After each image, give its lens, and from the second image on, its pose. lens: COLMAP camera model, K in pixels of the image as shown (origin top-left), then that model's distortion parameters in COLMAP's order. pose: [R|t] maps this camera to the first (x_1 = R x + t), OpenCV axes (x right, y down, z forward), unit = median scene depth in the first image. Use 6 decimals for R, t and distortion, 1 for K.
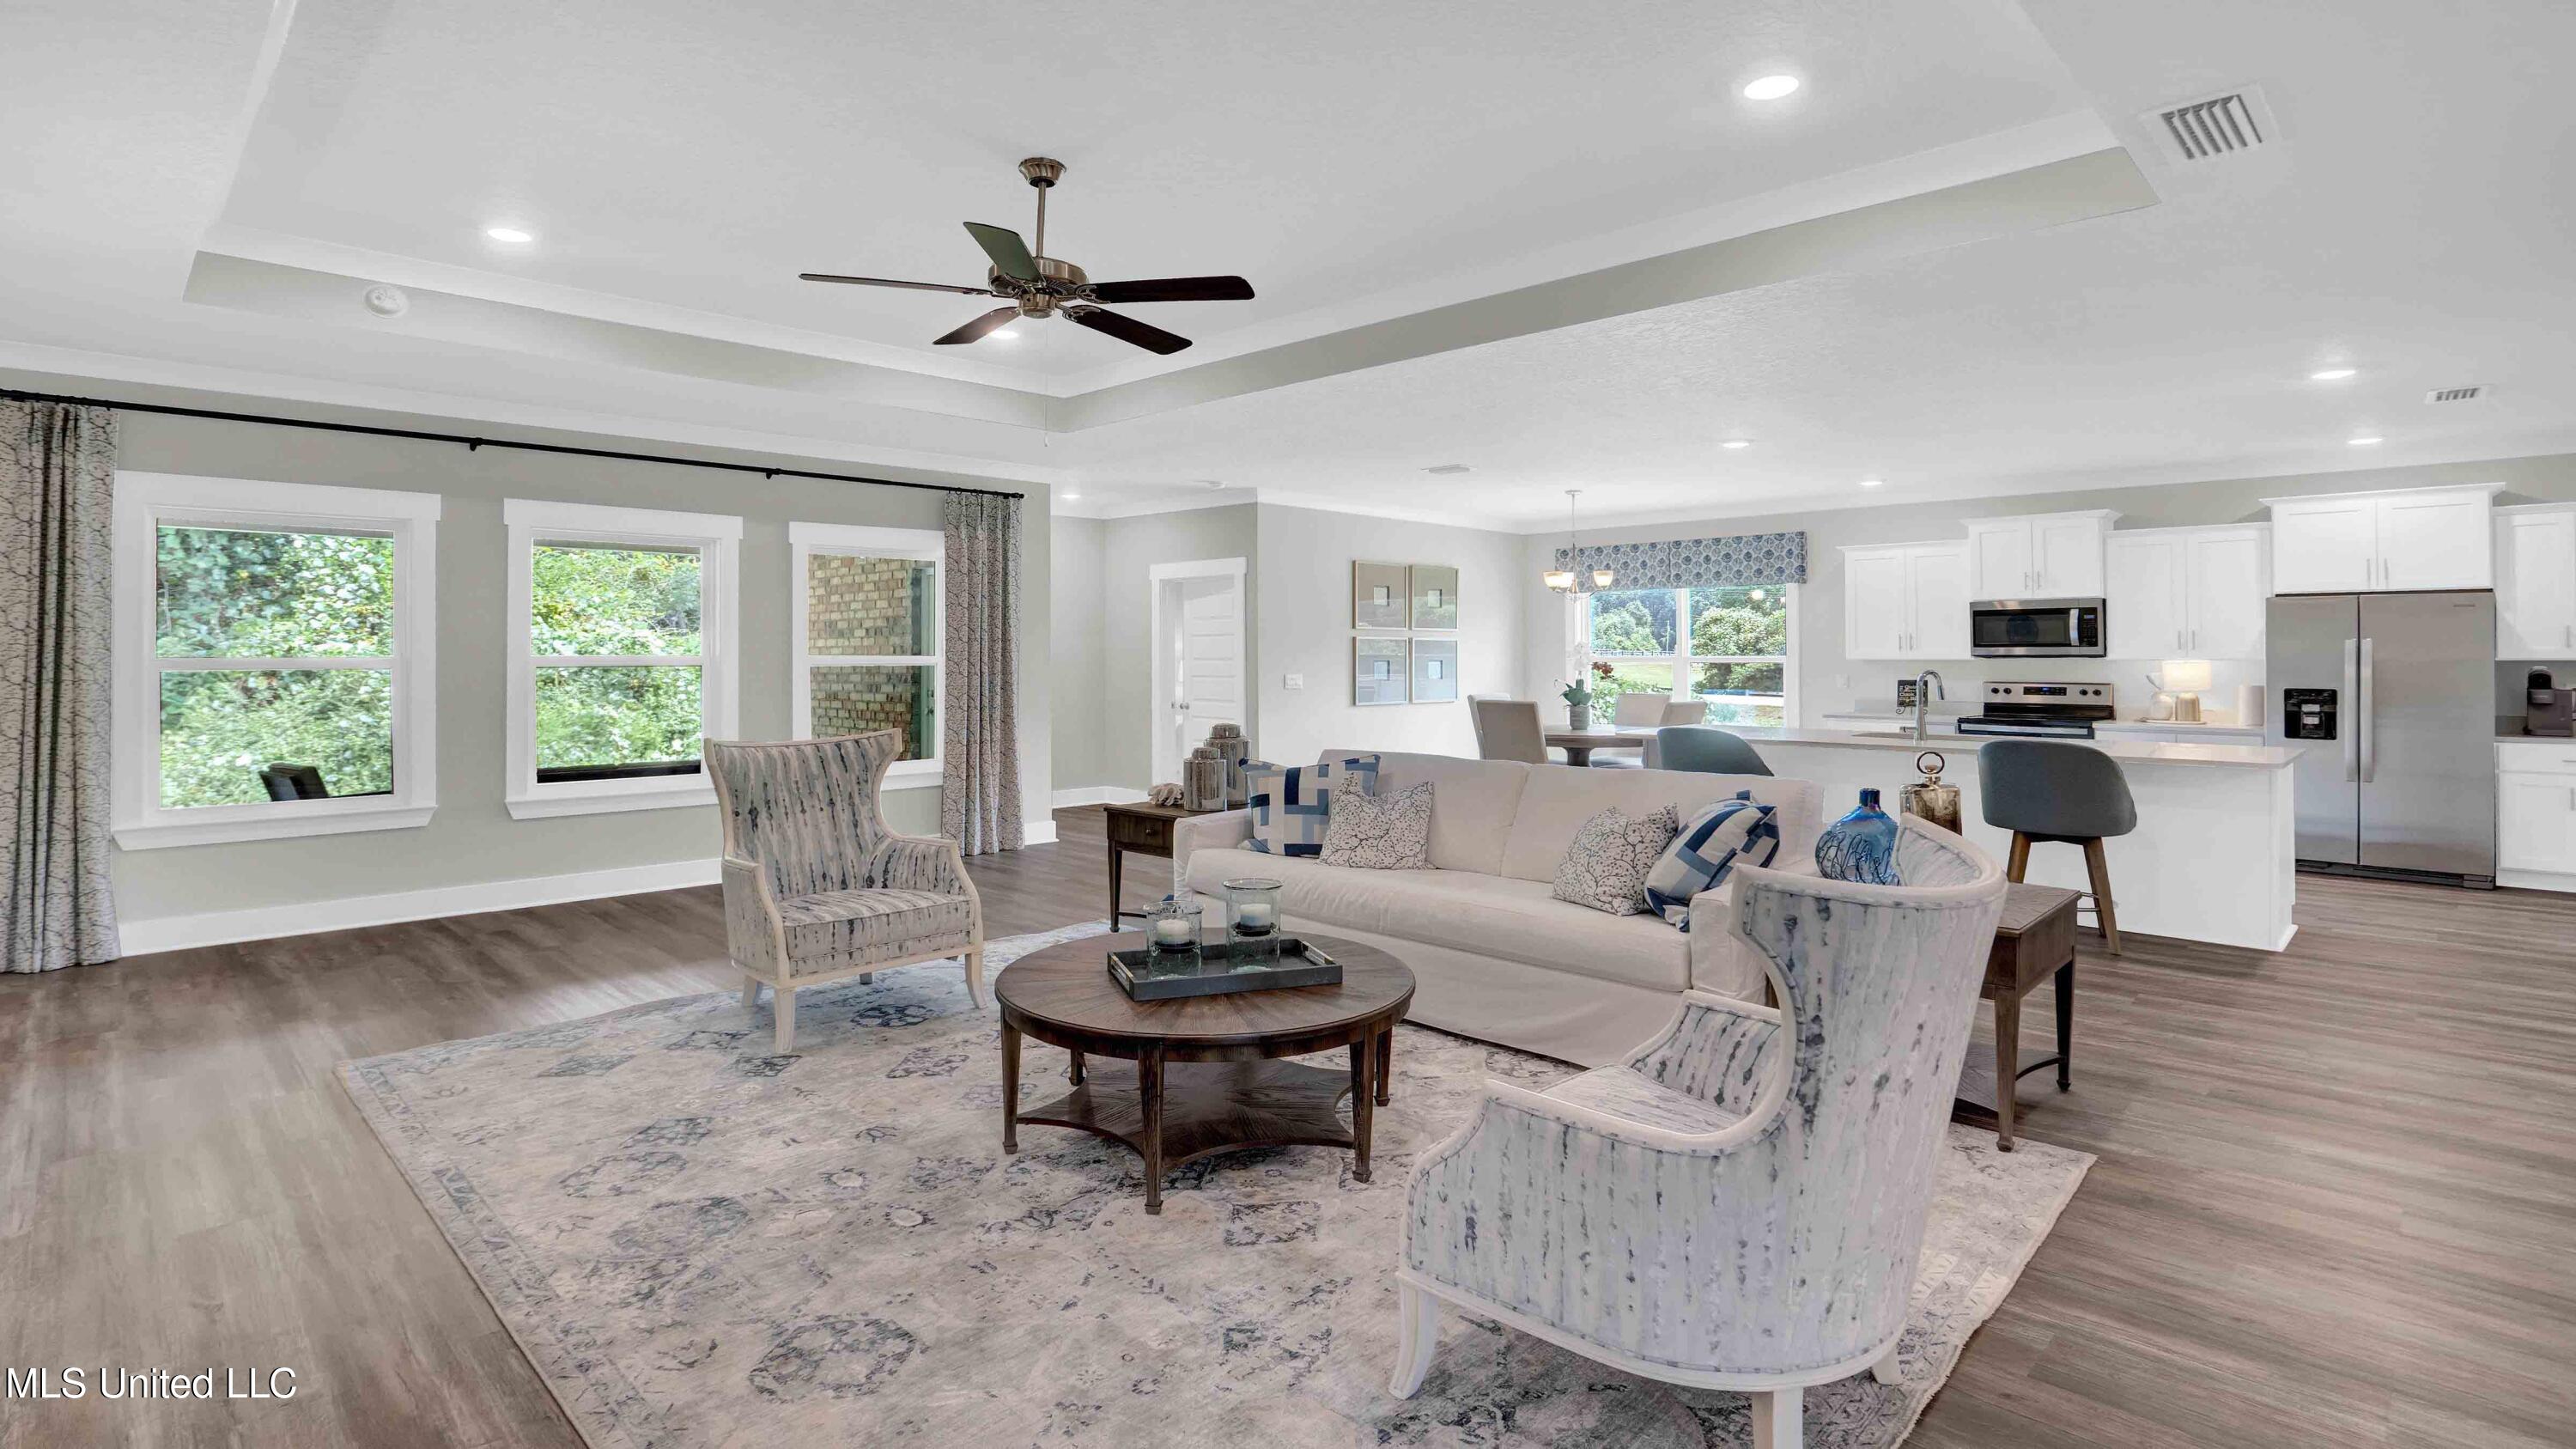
lens RADIAL K [[1219.8, 0, 1216.3], [0, 1219.8, 647.2], [0, 0, 1]] dist [-0.003868, -0.000528]
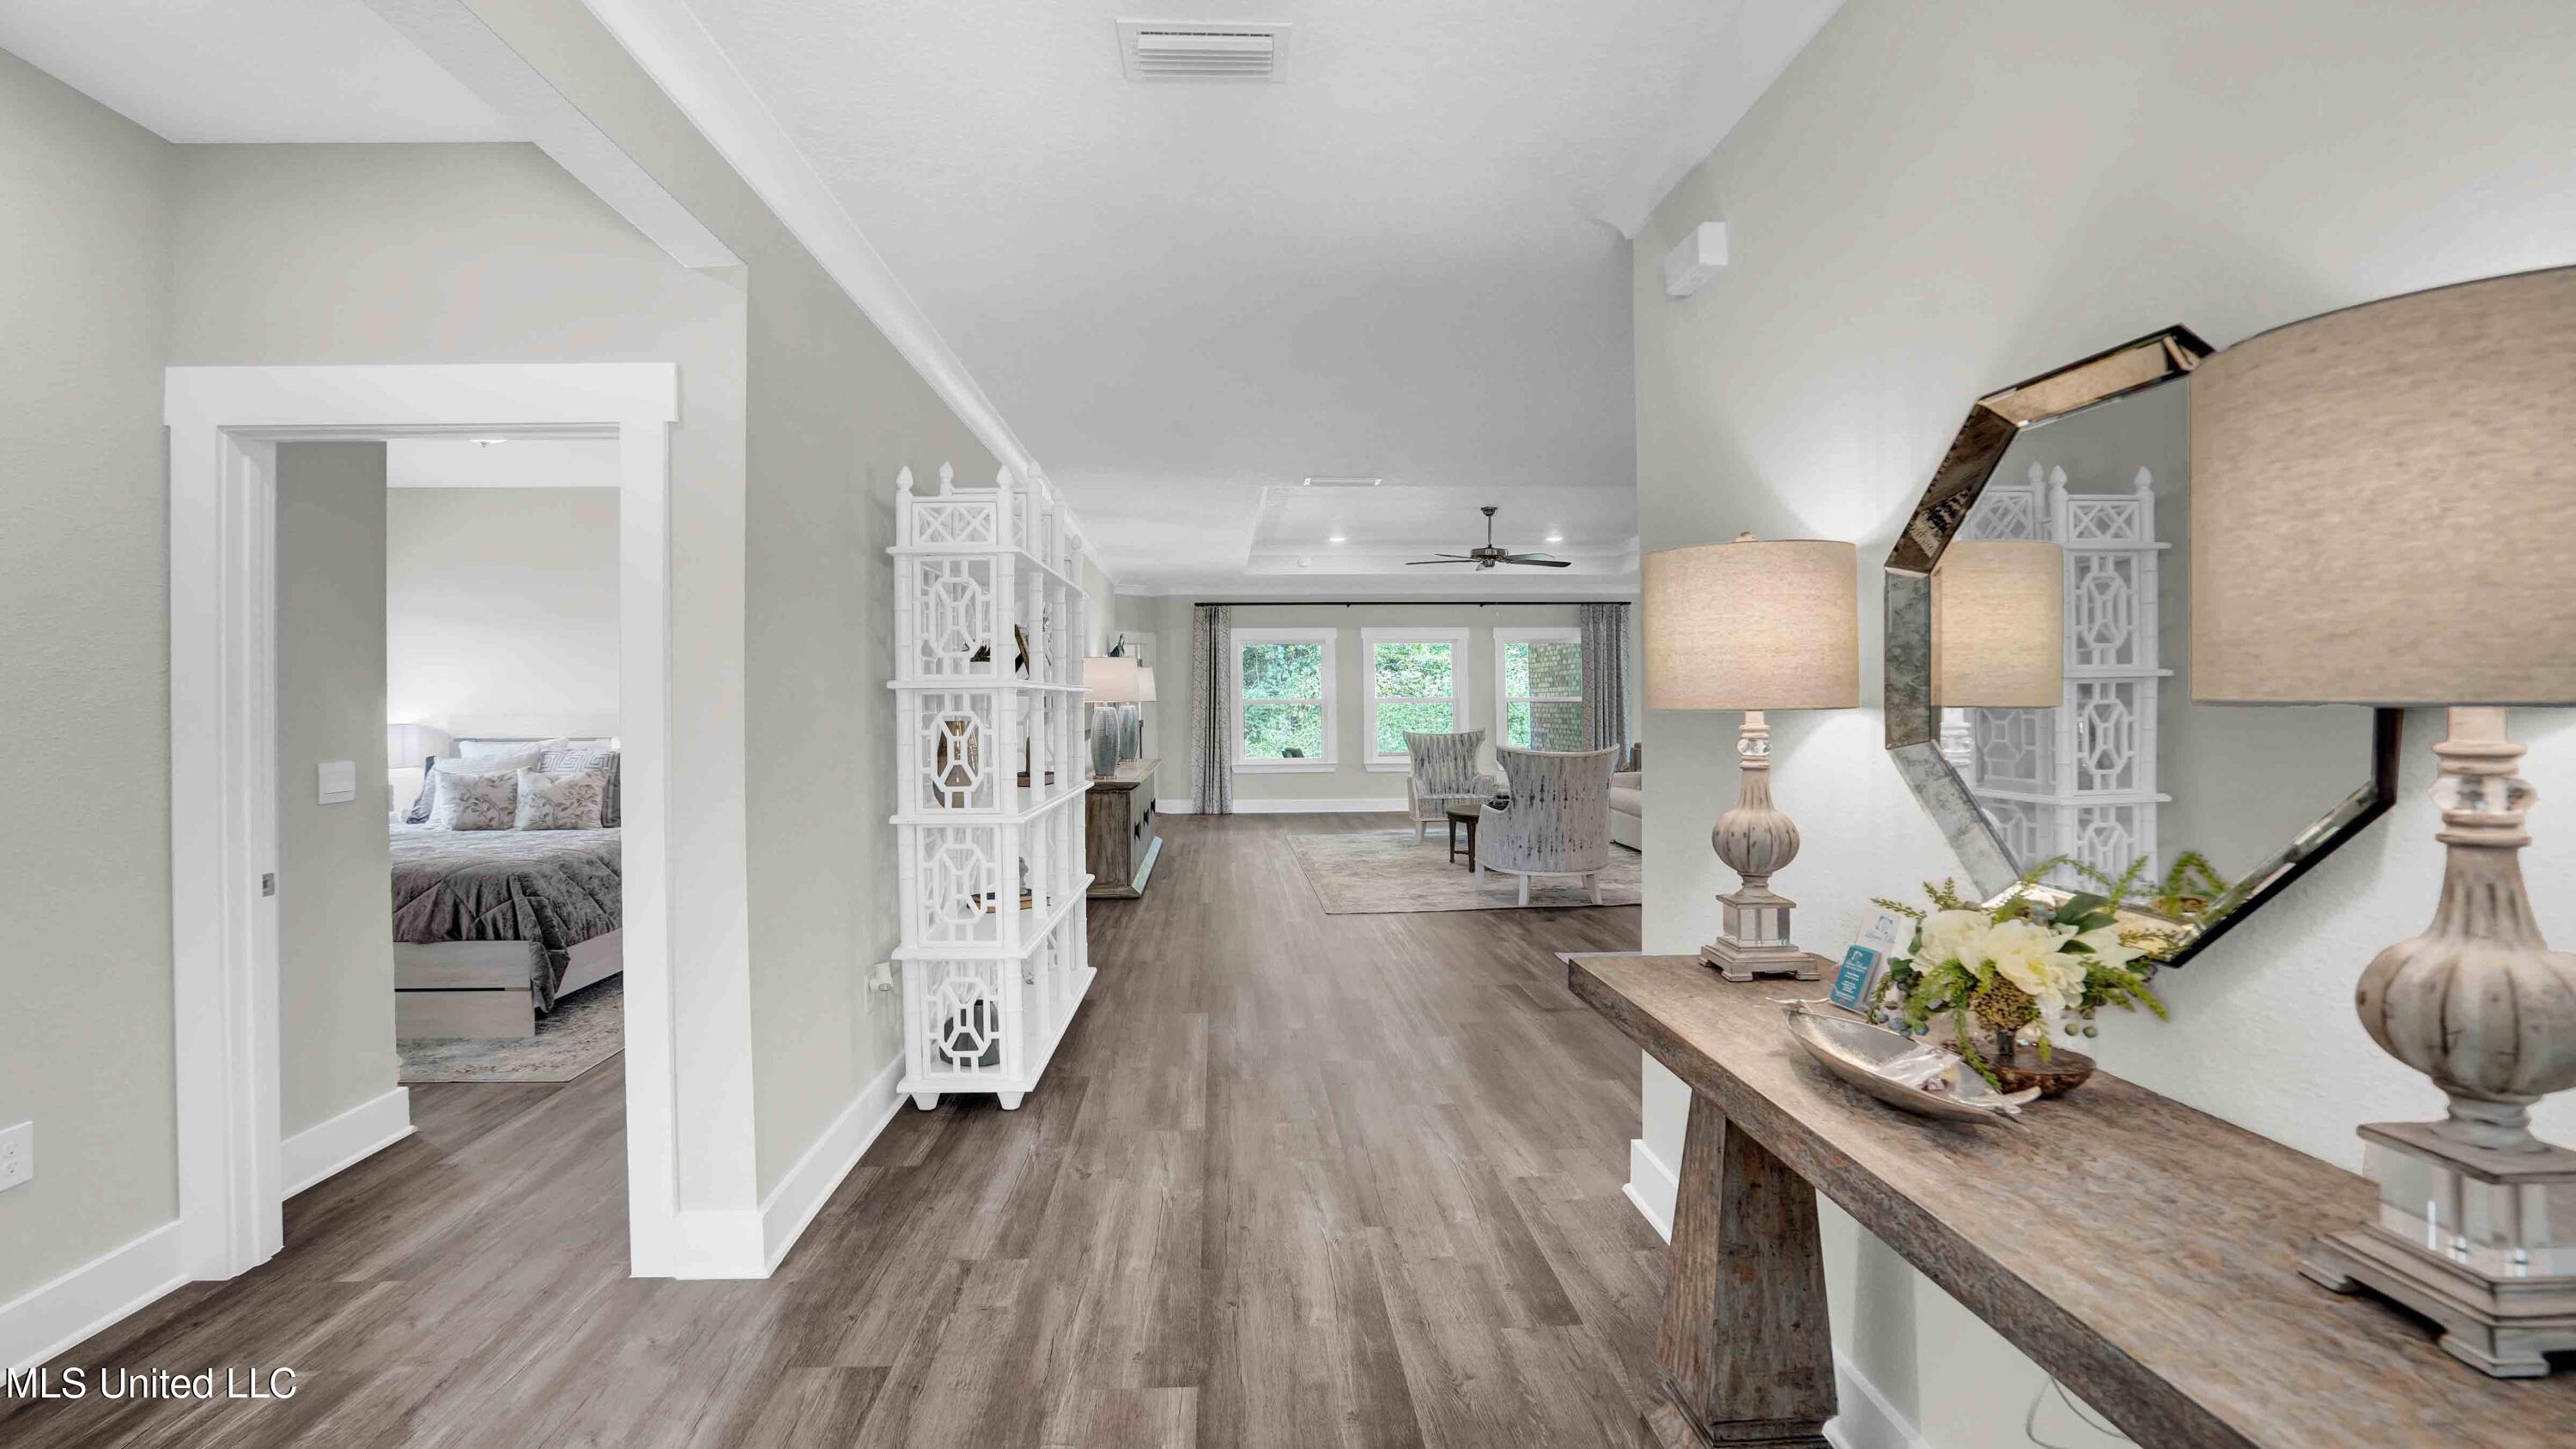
lens RADIAL K [[1320.8, 0, 1288.0], [0, 1320.8, 724.5], [0, 0, 1]] dist [-0.000230, 0.000945]
pose [[0.762631, 0.014425, -0.646673, 0.992544], [0.000646, 0.999734, 0.023062, 0.003546], [0.646834, -0.018005, 0.762418, -1.052230]]
